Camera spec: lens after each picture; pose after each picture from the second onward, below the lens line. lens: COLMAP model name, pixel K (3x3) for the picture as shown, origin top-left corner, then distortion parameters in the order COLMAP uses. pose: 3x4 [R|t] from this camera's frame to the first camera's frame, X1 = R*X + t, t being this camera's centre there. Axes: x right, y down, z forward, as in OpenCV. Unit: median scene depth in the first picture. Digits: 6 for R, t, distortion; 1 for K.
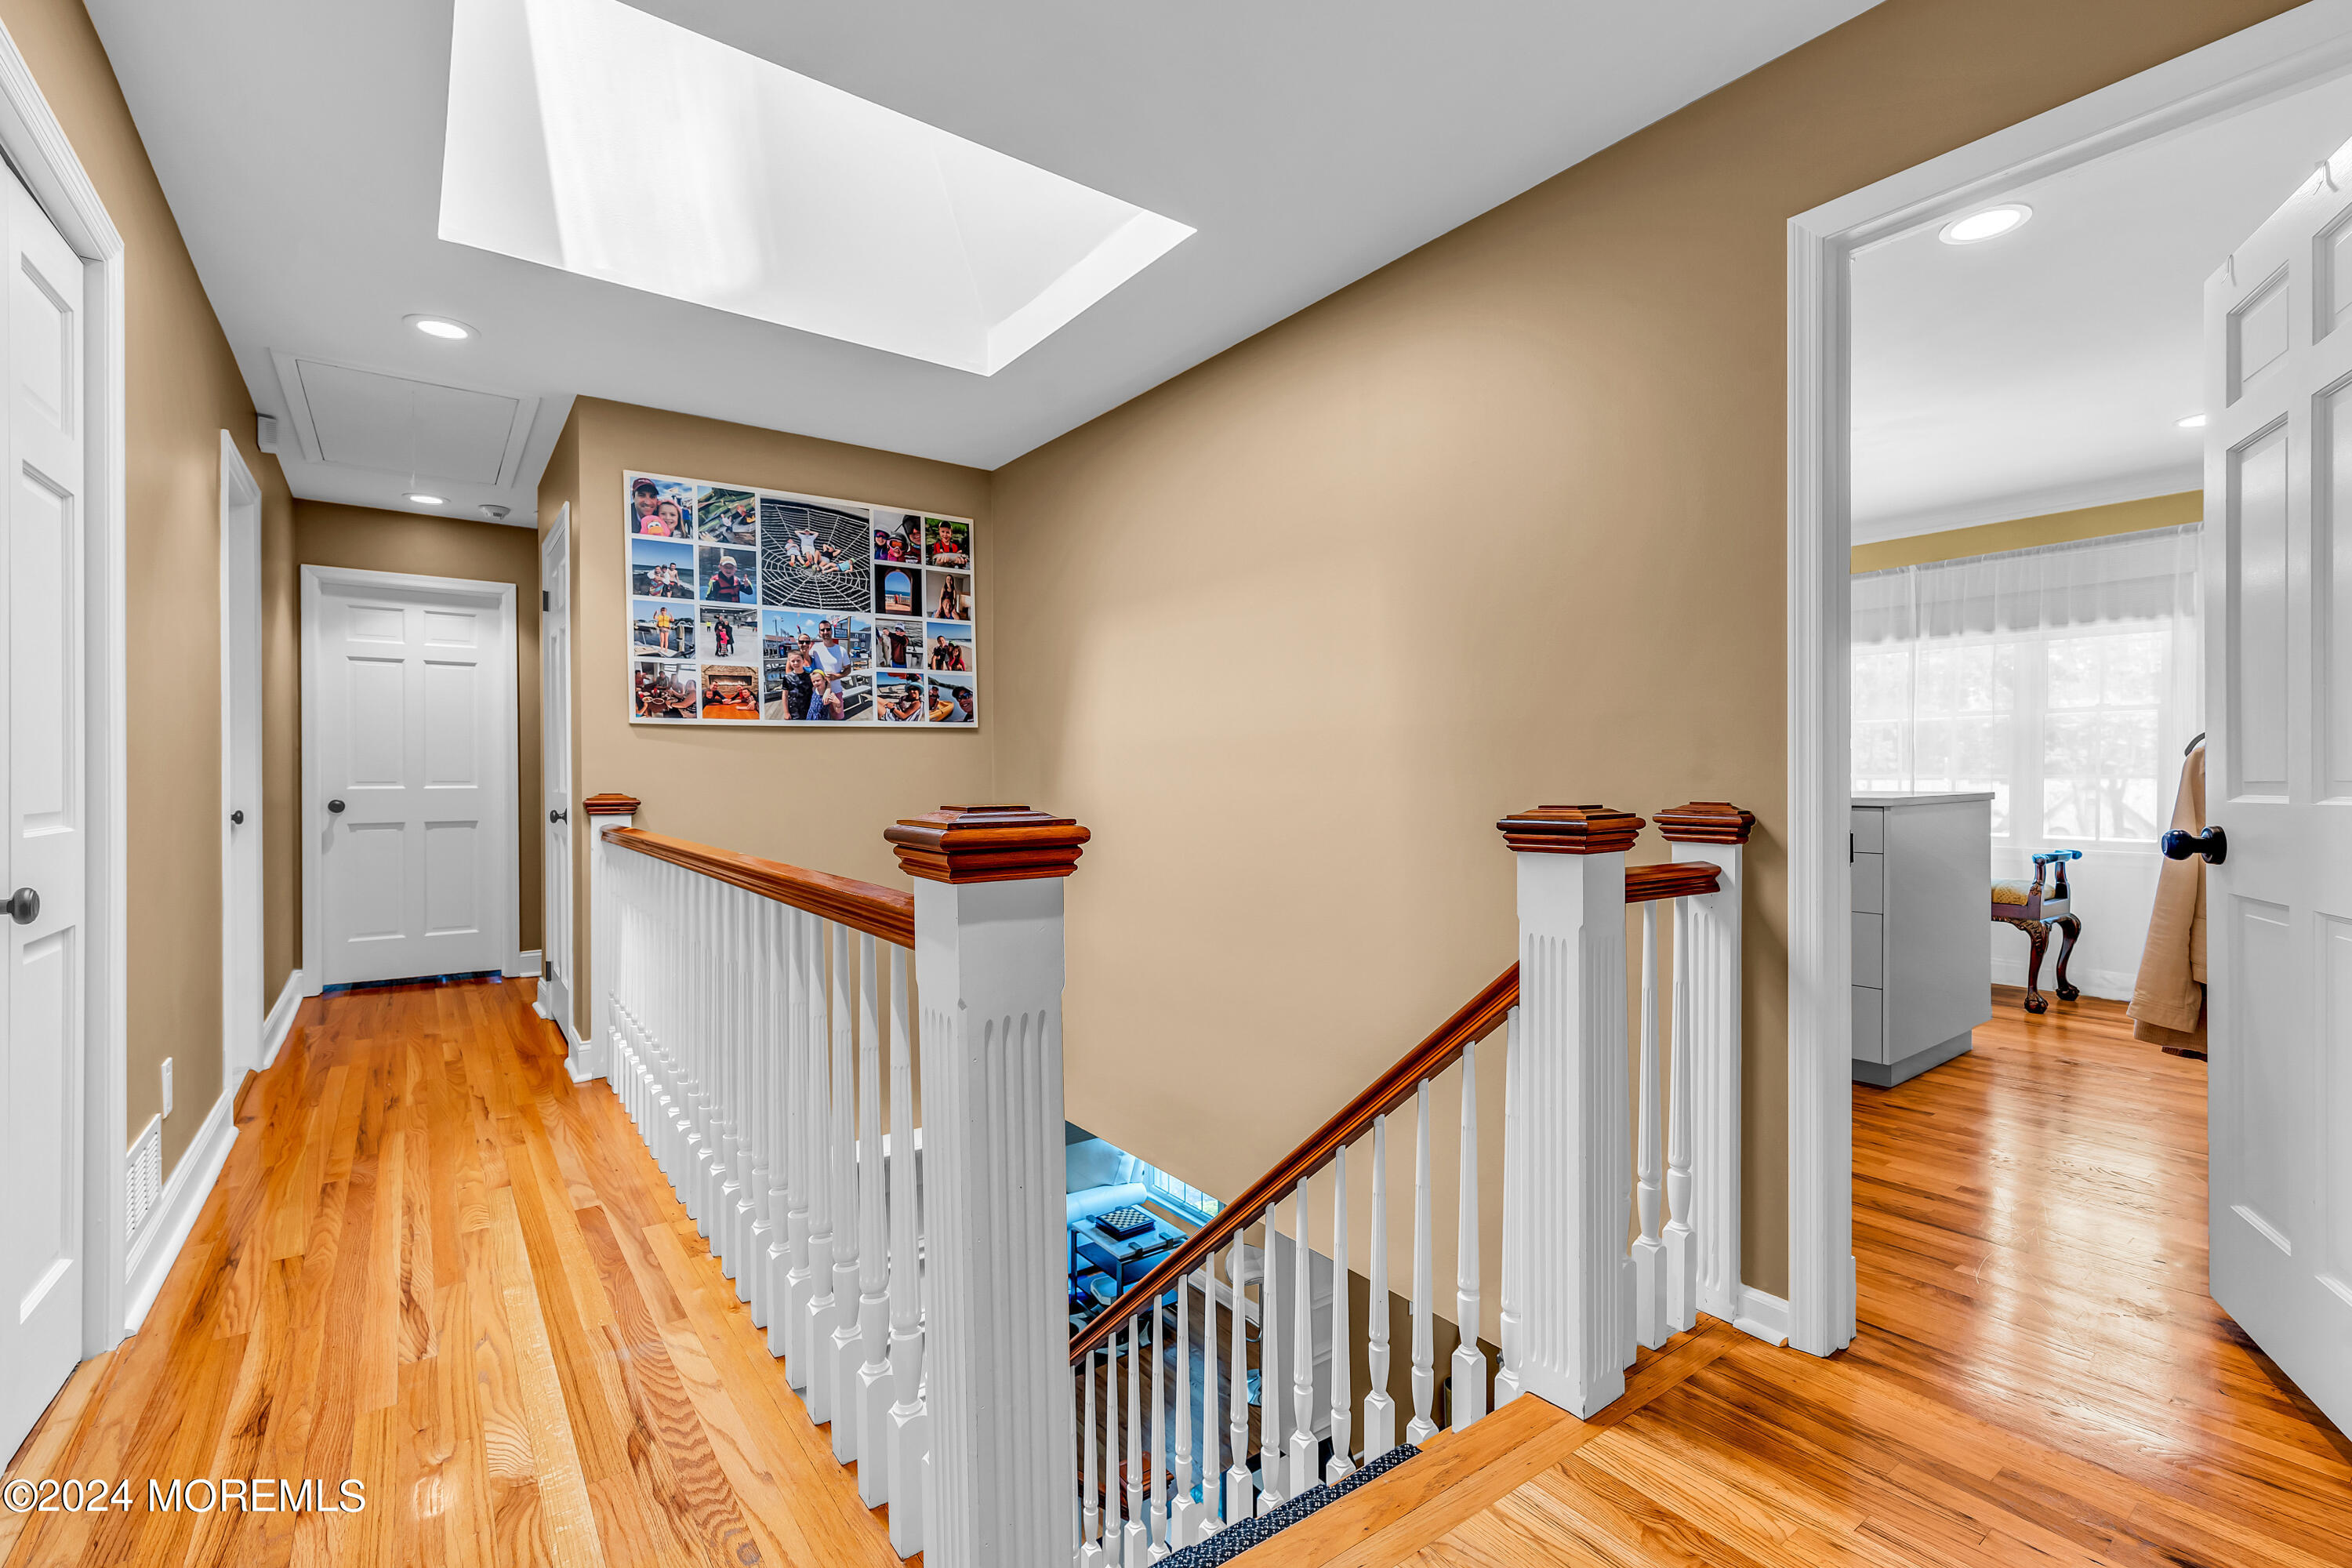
lens RADIAL K [[1047.7, 0, 1167.4], [0, 1047.7, 786.3], [0, 0, 1]] dist [-0.002123, 0.000670]
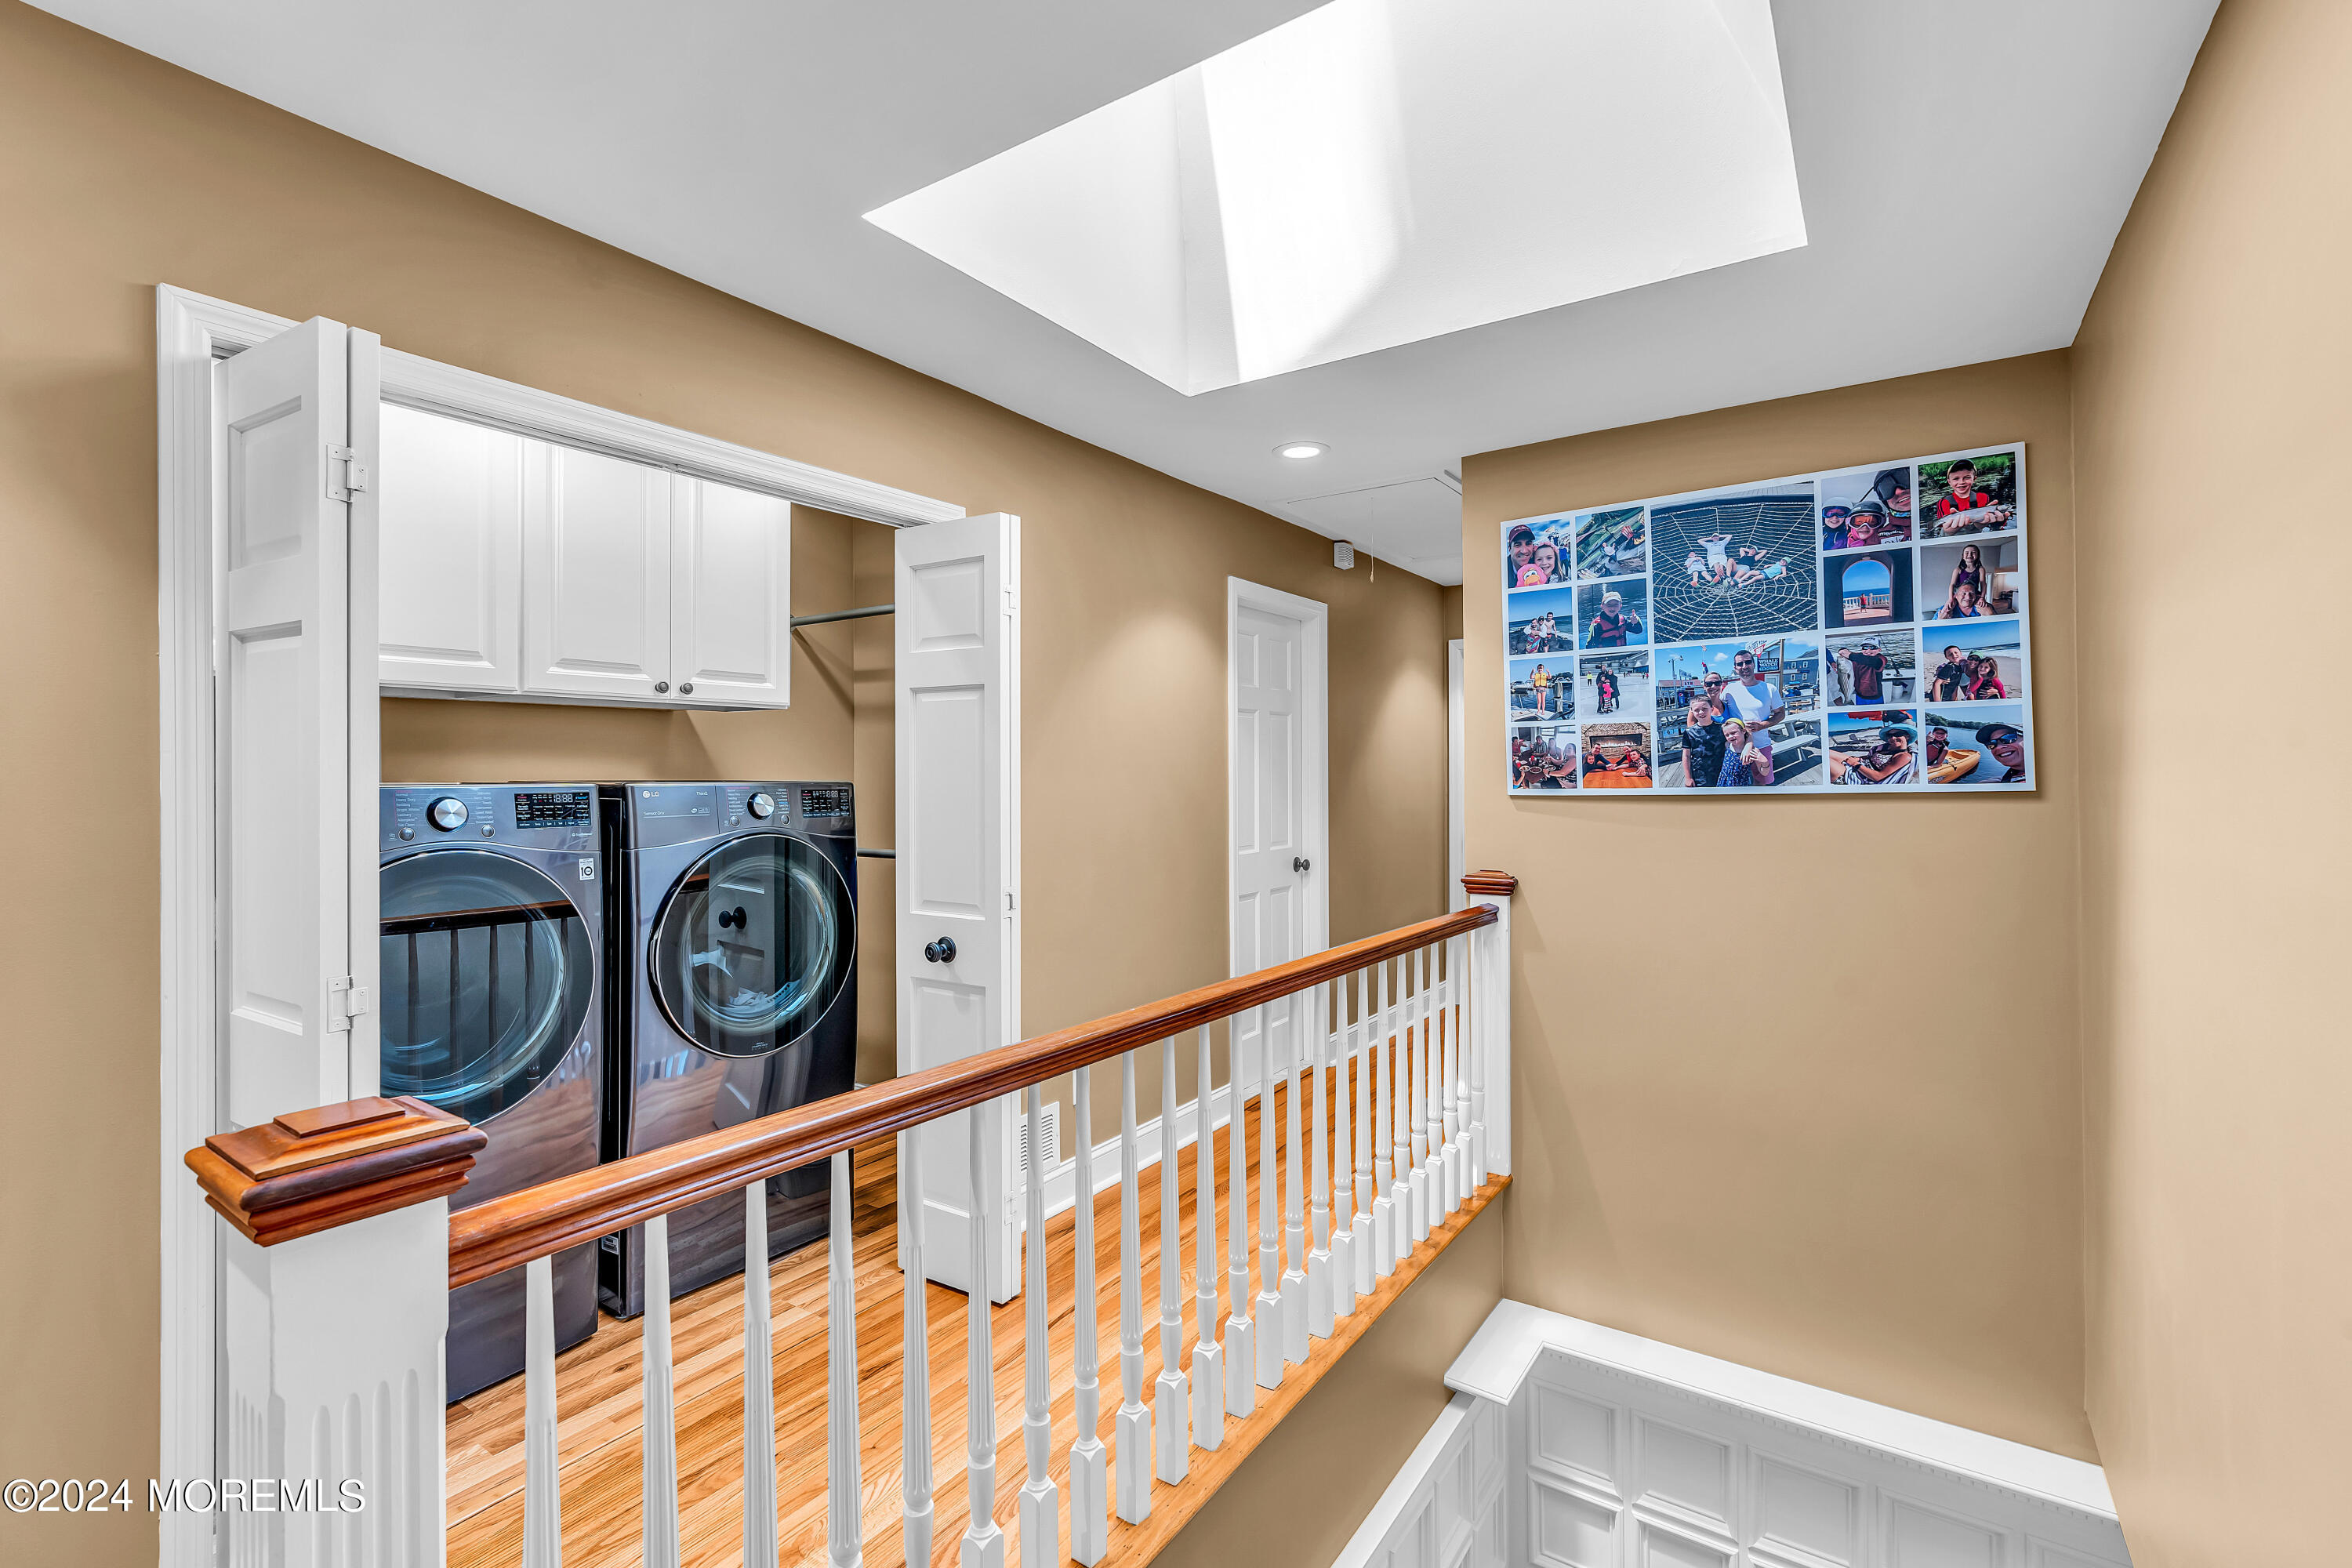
lens RADIAL K [[1047.7, 0, 1173.5], [0, 1047.7, 776.8], [0, 0, 1]] dist [-0.002123, 0.000670]
pose [[0.336794, -0.001289, -0.941577, 0.240210], [-0.004347, 0.999986, -0.002923, -0.068418], [0.941568, 0.005078, 0.336784, 0.390417]]
